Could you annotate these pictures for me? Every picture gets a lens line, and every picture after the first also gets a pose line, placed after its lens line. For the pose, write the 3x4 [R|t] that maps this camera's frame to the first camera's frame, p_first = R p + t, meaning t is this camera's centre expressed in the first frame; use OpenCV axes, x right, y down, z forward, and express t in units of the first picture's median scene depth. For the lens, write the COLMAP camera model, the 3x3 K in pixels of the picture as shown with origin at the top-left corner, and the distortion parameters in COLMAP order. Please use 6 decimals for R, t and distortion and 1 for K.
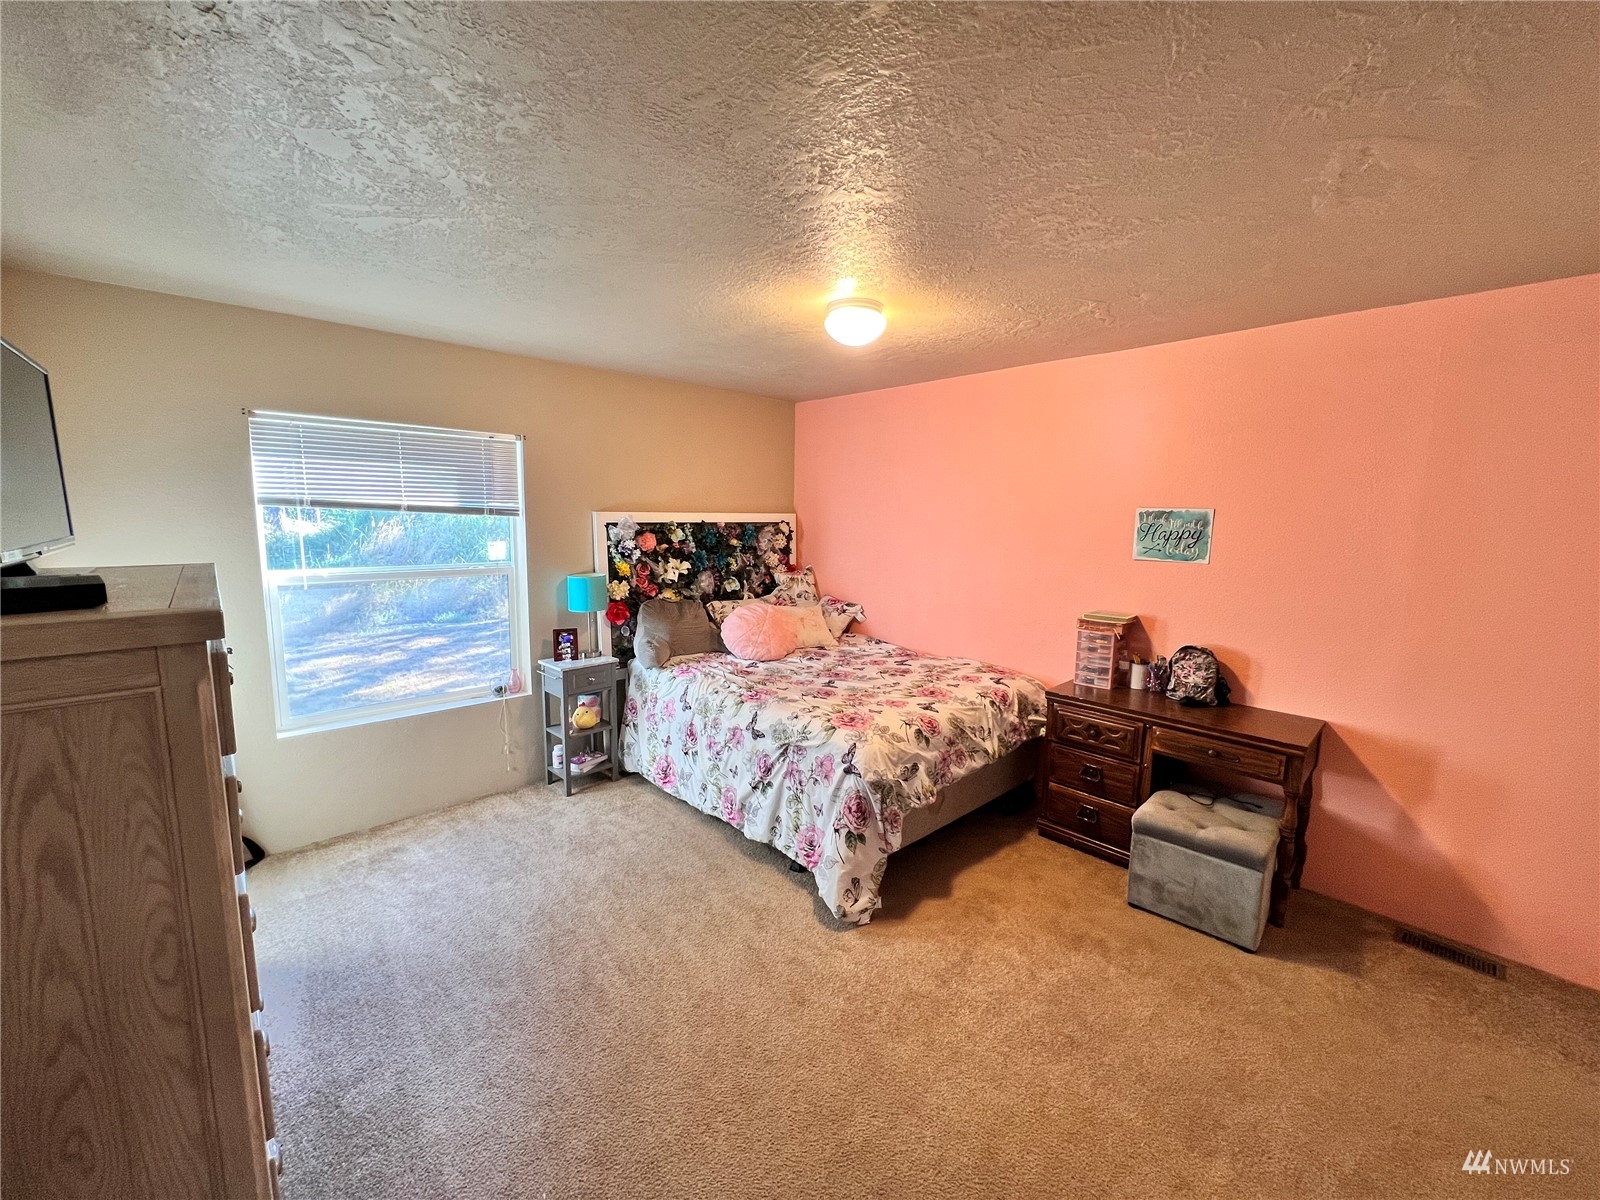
lens RADIAL K [[638.2, 0, 793.7], [0, 638.2, 596.1], [0, 0, 1]] dist [0.001419, -0.000581]
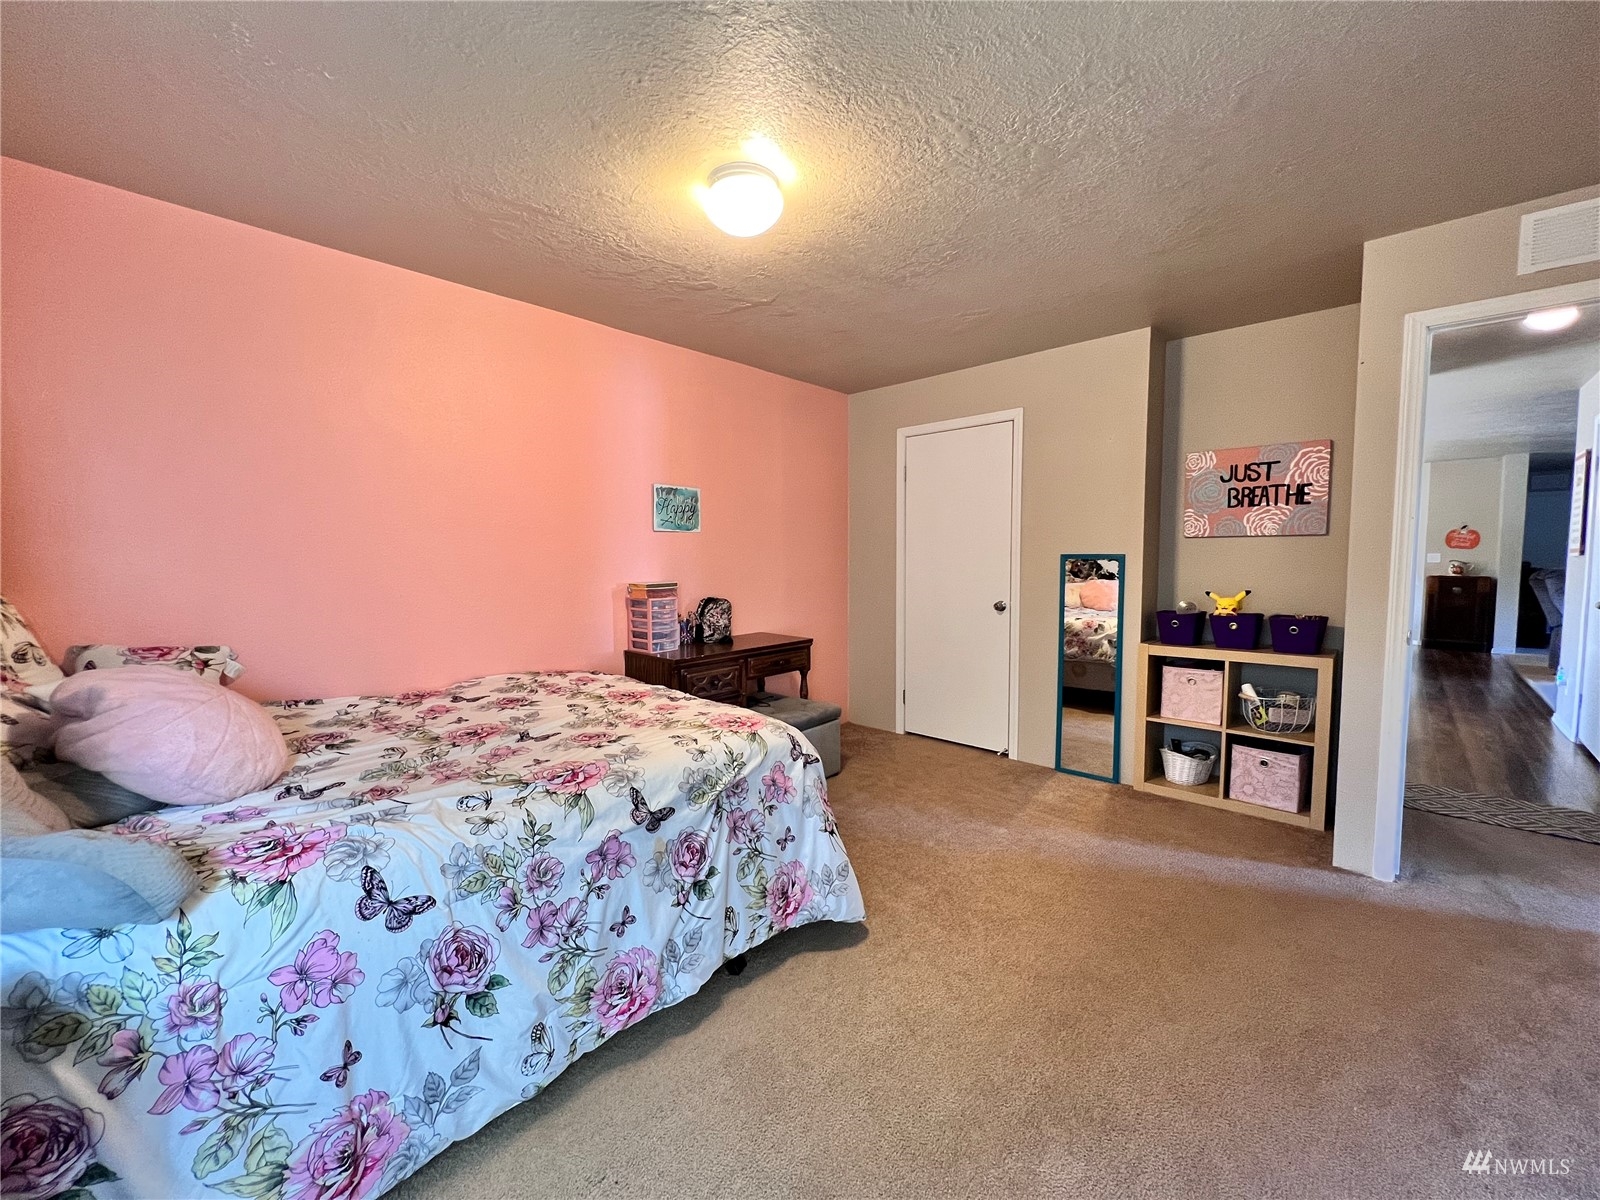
lens RADIAL K [[638.2, 0, 793.7], [0, 638.2, 596.1], [0, 0, 1]] dist [0.001419, -0.000581]
pose [[-0.054189, -0.080766, 0.995259, -0.591278], [0.132941, 0.987267, 0.087356, -0.011286], [-0.989642, 0.137044, -0.042762, 0.848214]]
